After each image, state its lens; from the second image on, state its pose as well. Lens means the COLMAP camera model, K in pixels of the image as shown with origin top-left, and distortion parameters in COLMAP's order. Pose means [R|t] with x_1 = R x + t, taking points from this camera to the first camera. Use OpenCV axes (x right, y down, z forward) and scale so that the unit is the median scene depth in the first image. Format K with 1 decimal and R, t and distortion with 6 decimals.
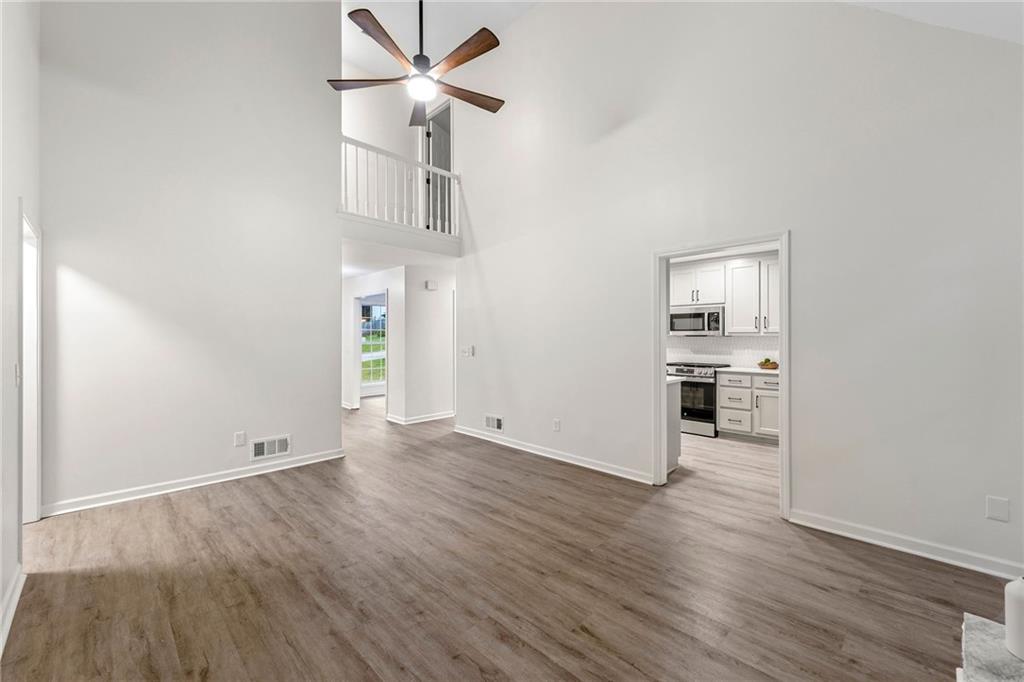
lens RADIAL K [[409.2, 0, 510.6], [0, 409.2, 338.2], [0, 0, 1]] dist [-0.001201, -0.000399]
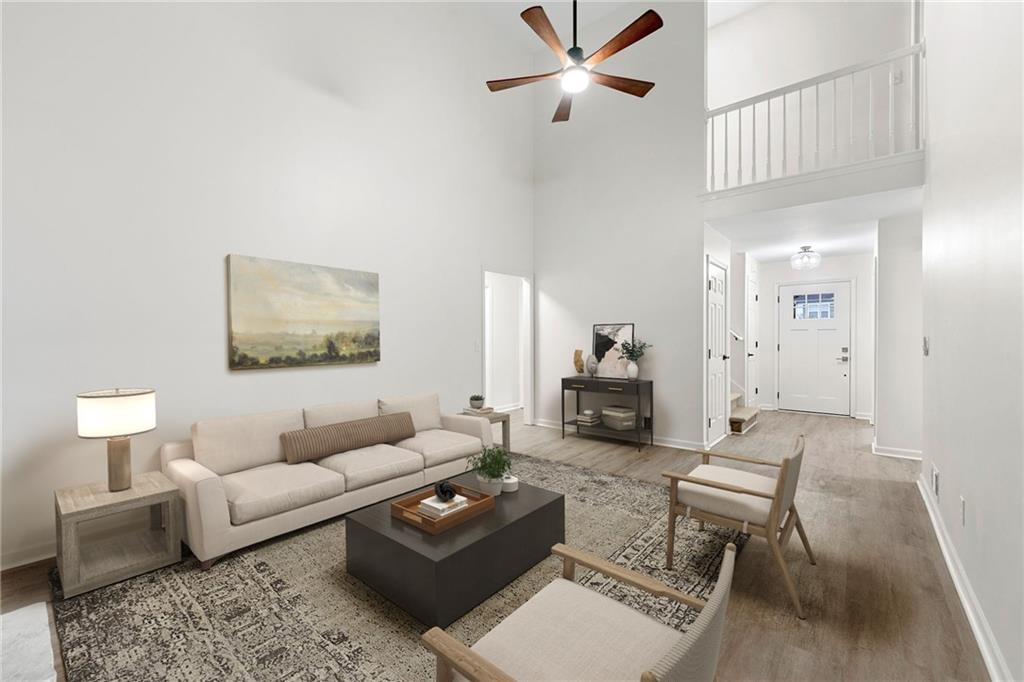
lens RADIAL K [[416.7, 0, 511.5], [0, 416.7, 344.0], [0, 0, 1]] dist [0.001047, -0.000179]
pose [[0.093712, 0.014277, -0.995497, 0.535450], [0.005171, 0.999877, 0.014827, 0.020775], [0.995586, -0.006537, 0.093627, 0.484065]]
